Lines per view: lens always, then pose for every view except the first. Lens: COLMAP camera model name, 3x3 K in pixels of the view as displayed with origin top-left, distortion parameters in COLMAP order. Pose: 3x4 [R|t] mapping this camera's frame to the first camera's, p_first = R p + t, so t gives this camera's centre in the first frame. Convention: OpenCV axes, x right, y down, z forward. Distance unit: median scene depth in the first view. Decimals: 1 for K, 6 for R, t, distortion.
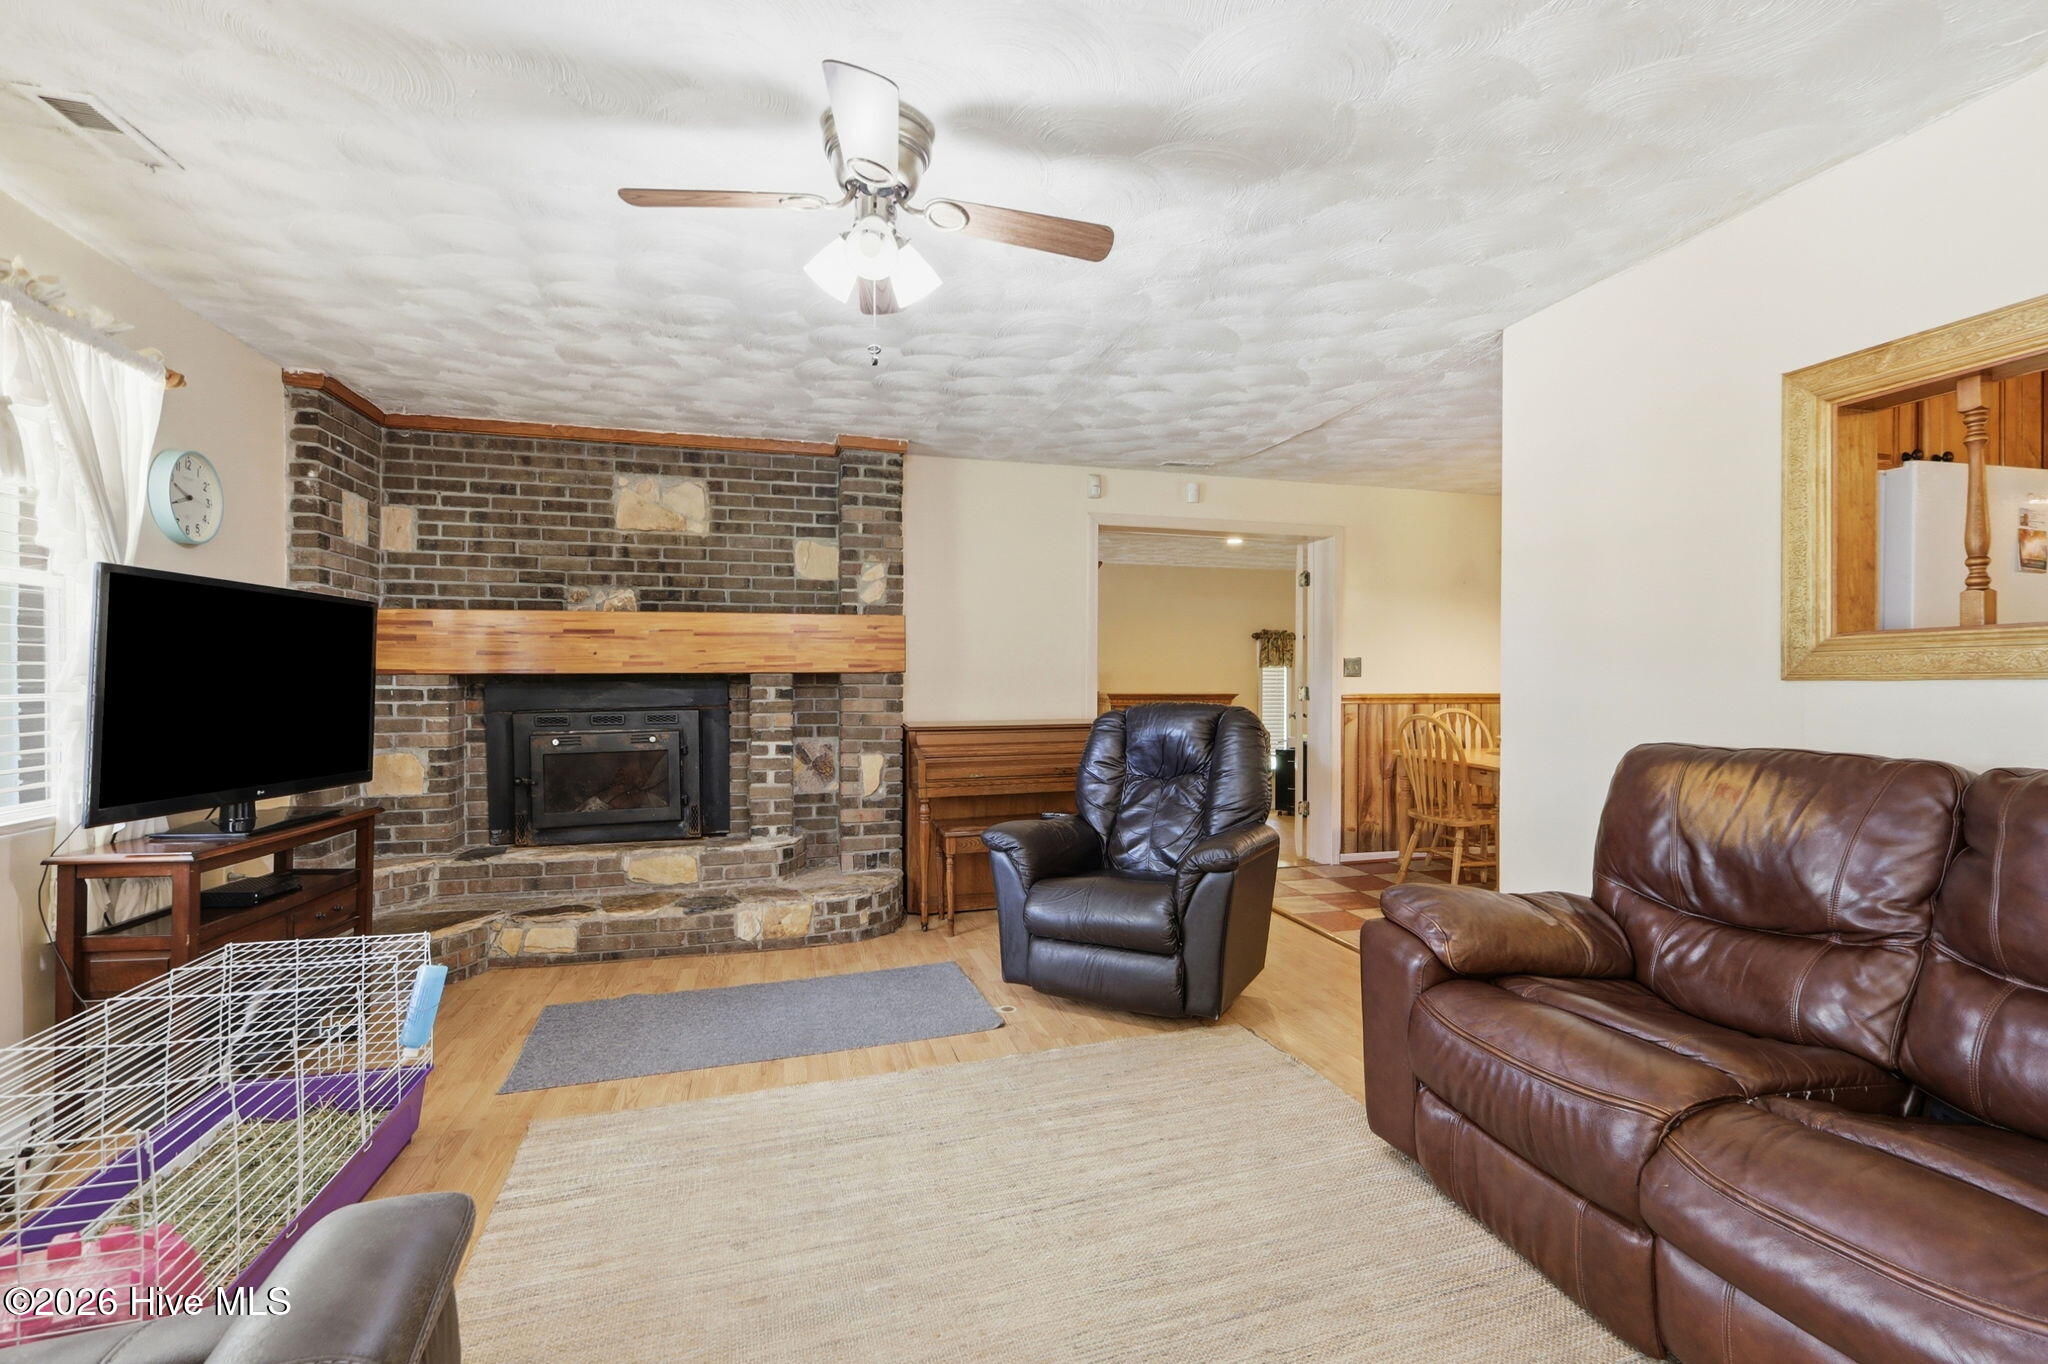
lens RADIAL K [[911.8, 0, 1037.5], [0, 911.8, 682.8], [0, 0, 1]] dist [0.000727, -0.000189]
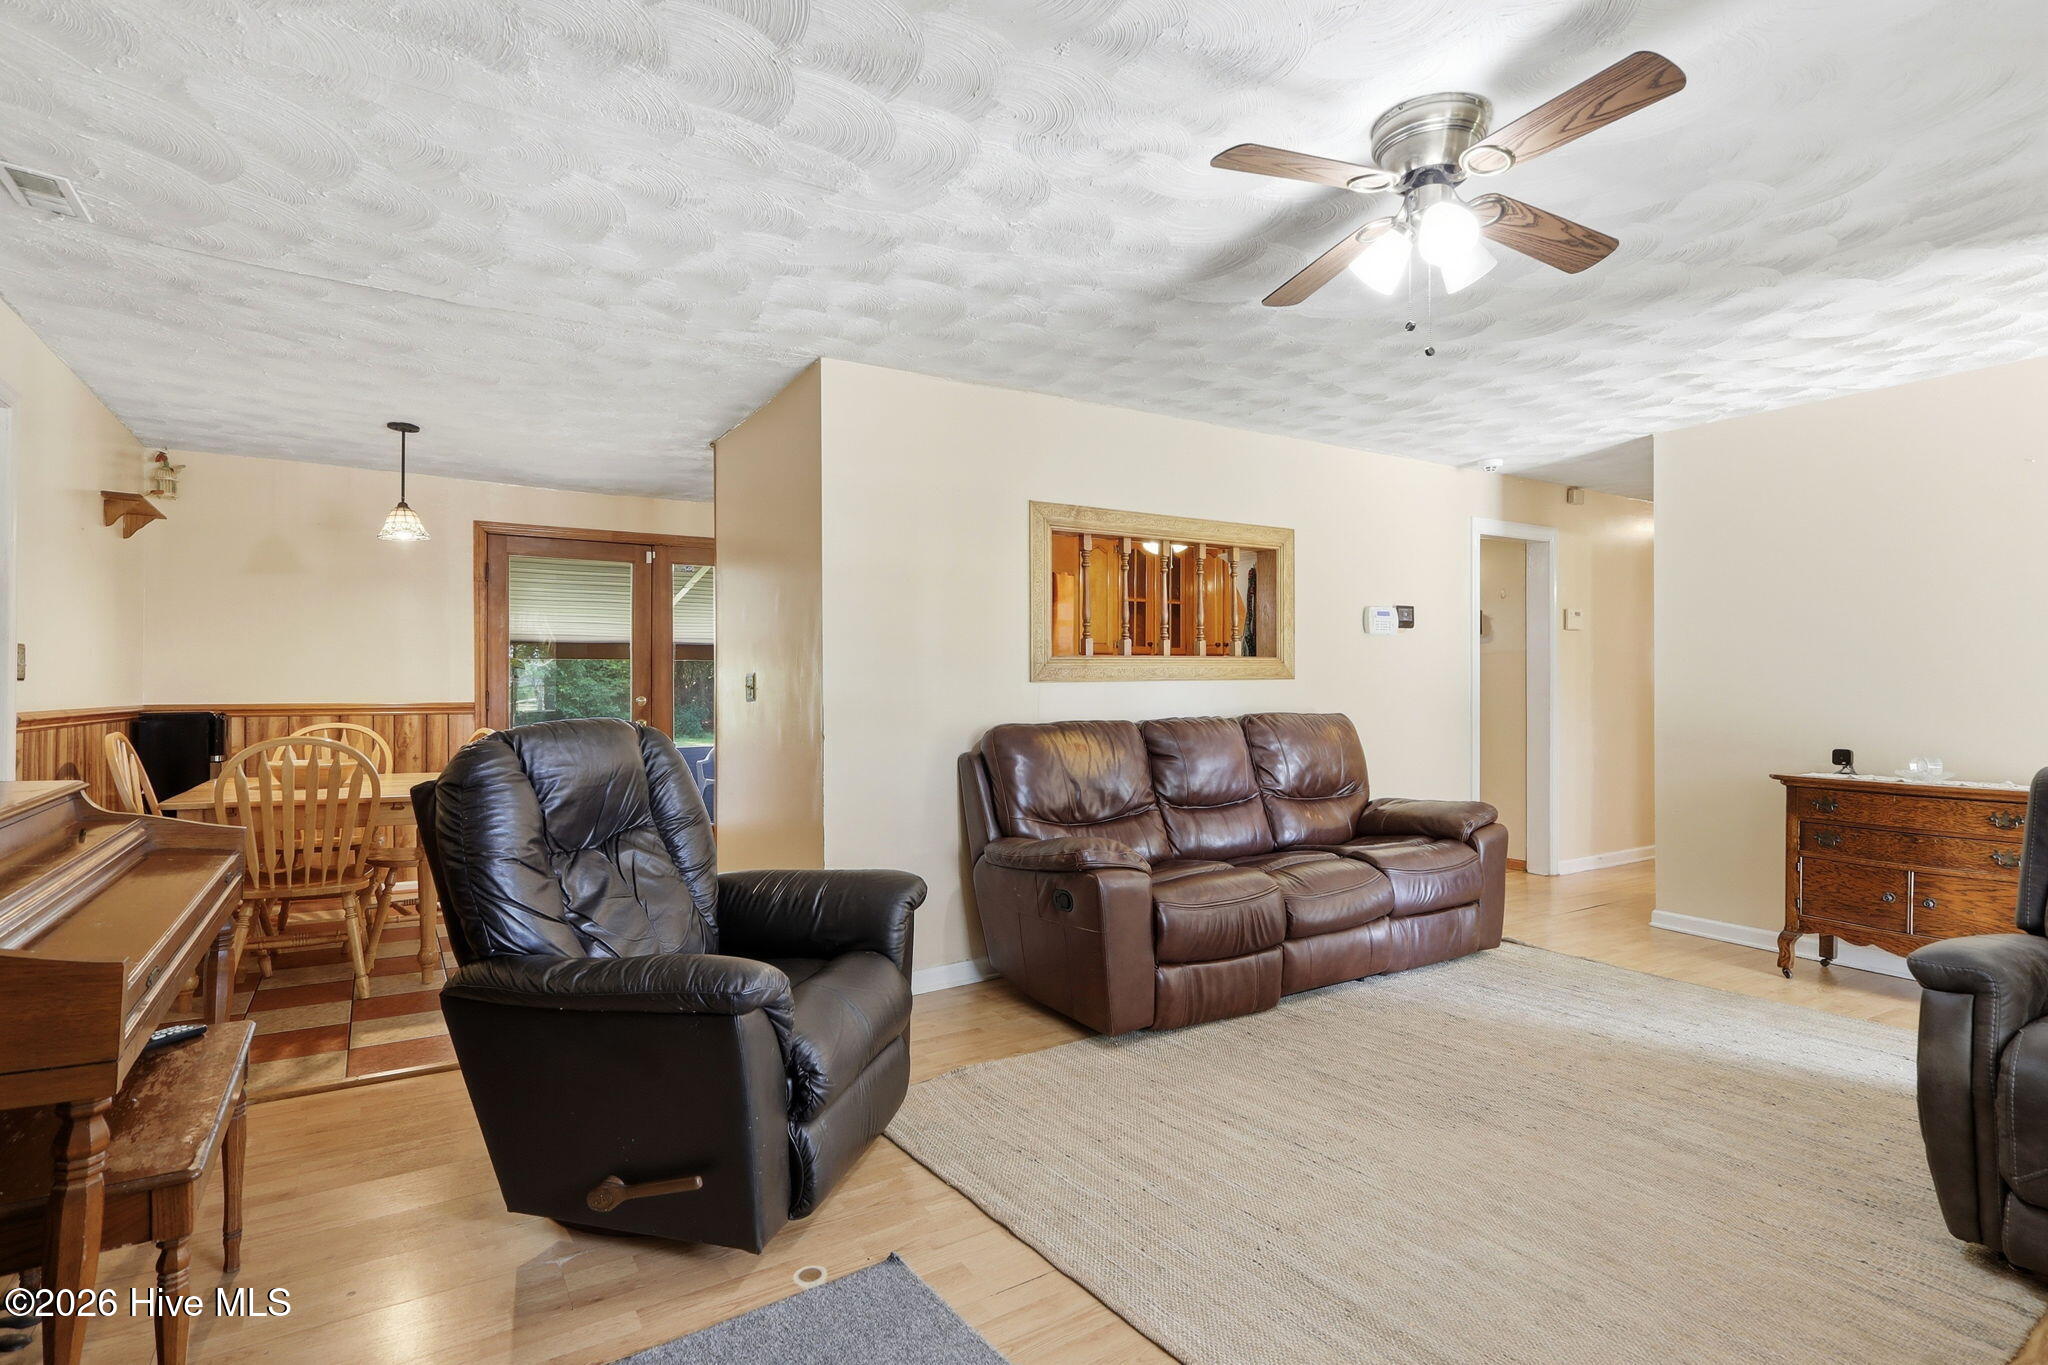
lens RADIAL K [[1052.5, 0, 1024.0], [0, 1052.5, 682.5], [0, 0, 1]] dist [0.000892, -0.000107]
pose [[-0.288295, 0.004732, 0.957530, -0.540224], [0.009768, 0.999950, -0.002001, 0.002203], [-0.957492, 0.008776, -0.288327, 0.839044]]
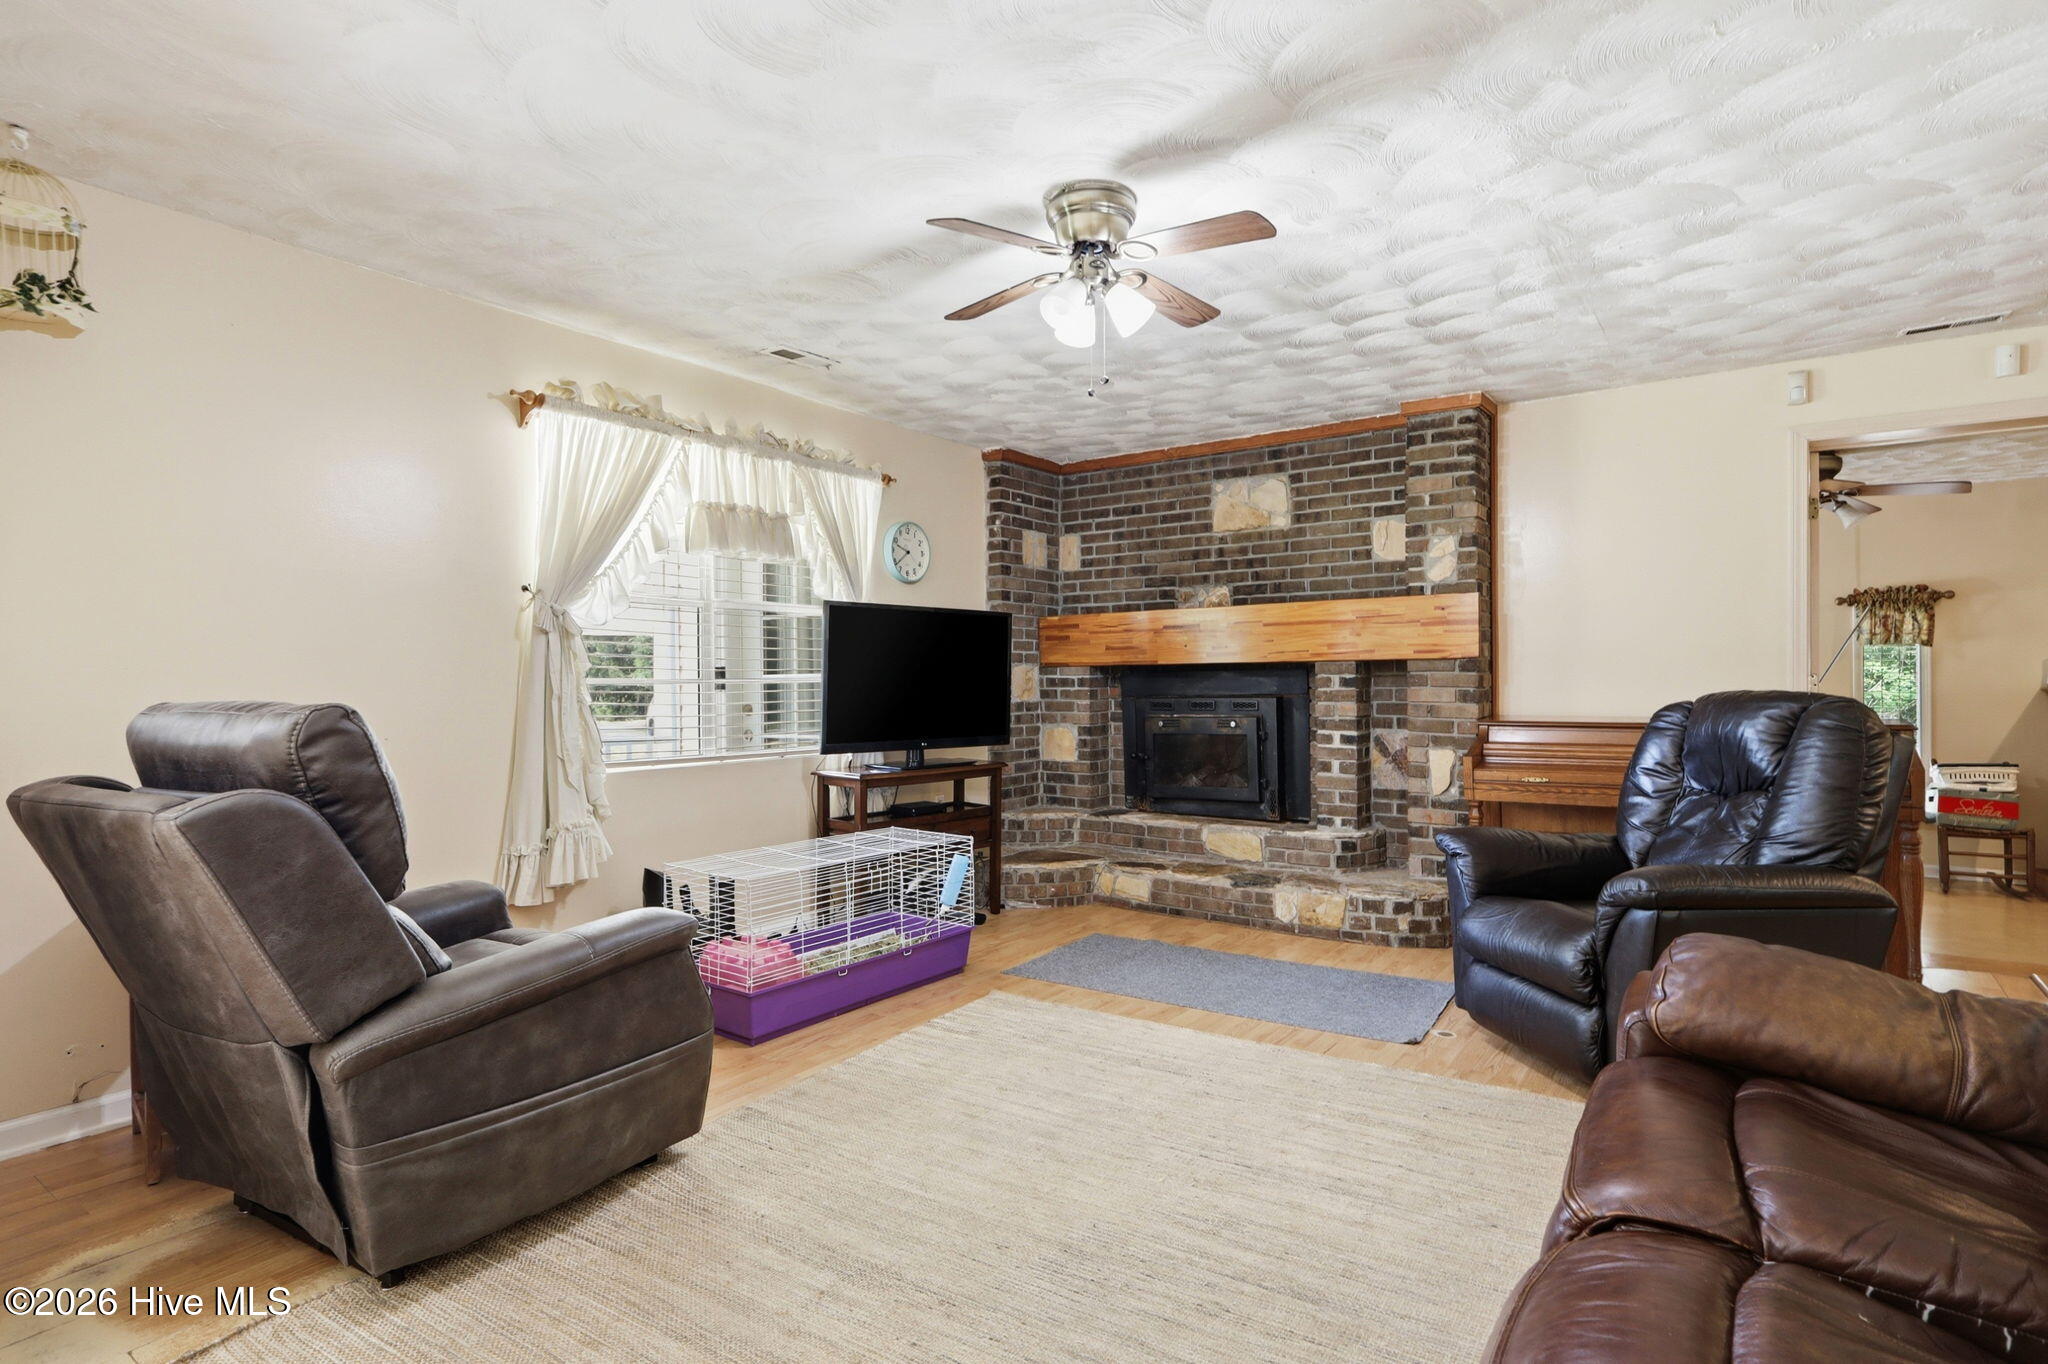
lens RADIAL K [[1052.5, 0, 1024.0], [0, 1052.5, 682.0], [0, 0, 1]] dist [0.000892, -0.000107]
pose [[0.617559, -0.001933, -0.786522, 0.411979], [0.001898, 0.999998, -0.000967, 0.013088], [0.786523, -0.000895, 0.617561, 0.038111]]
